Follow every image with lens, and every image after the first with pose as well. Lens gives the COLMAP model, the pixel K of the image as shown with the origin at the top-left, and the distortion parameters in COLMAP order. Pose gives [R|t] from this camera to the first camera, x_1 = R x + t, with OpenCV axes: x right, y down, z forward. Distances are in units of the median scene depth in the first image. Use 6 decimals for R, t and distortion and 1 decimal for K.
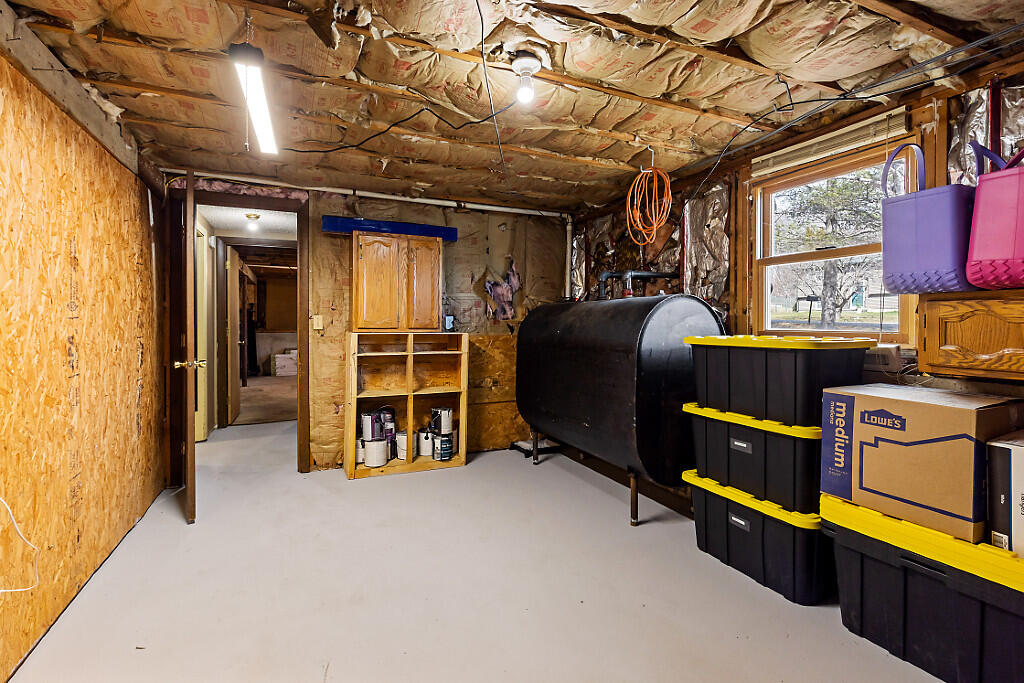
lens RADIAL K [[466.4, 0, 498.3], [0, 466.4, 322.9], [0, 0, 1]] dist [0.002271, -0.002092]
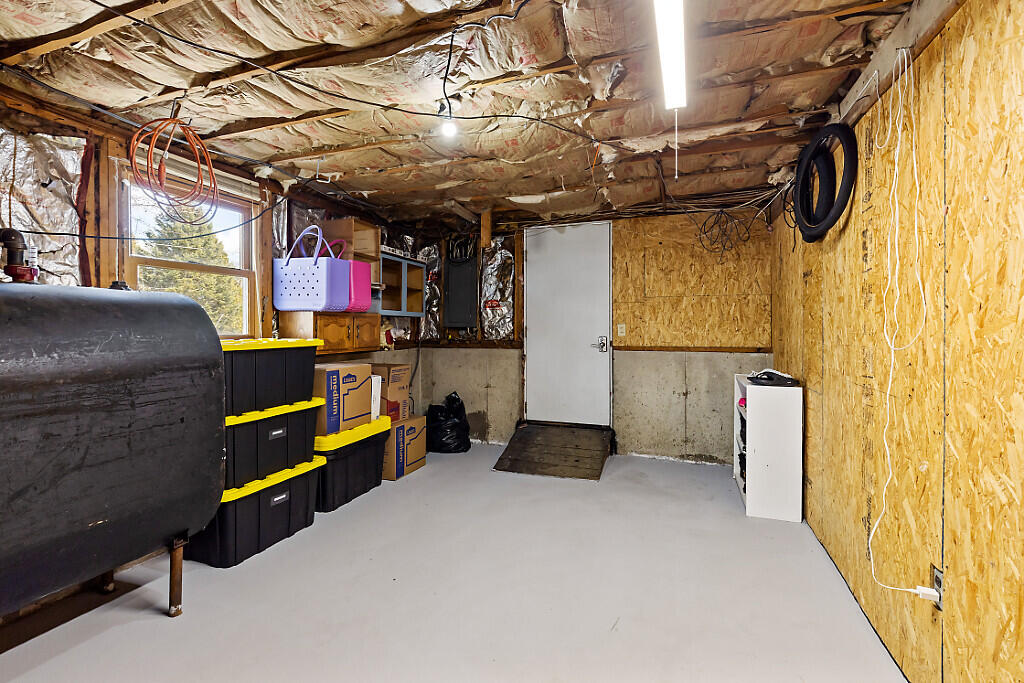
lens RADIAL K [[466.4, 0, 510.9], [0, 466.4, 333.4], [0, 0, 1]] dist [0.002271, -0.002092]
pose [[-0.732397, -0.000031, 0.680878, -0.772917], [0.010908, 0.999871, 0.011779, 0.007395], [-0.680790, 0.016054, -0.732302, 1.605151]]
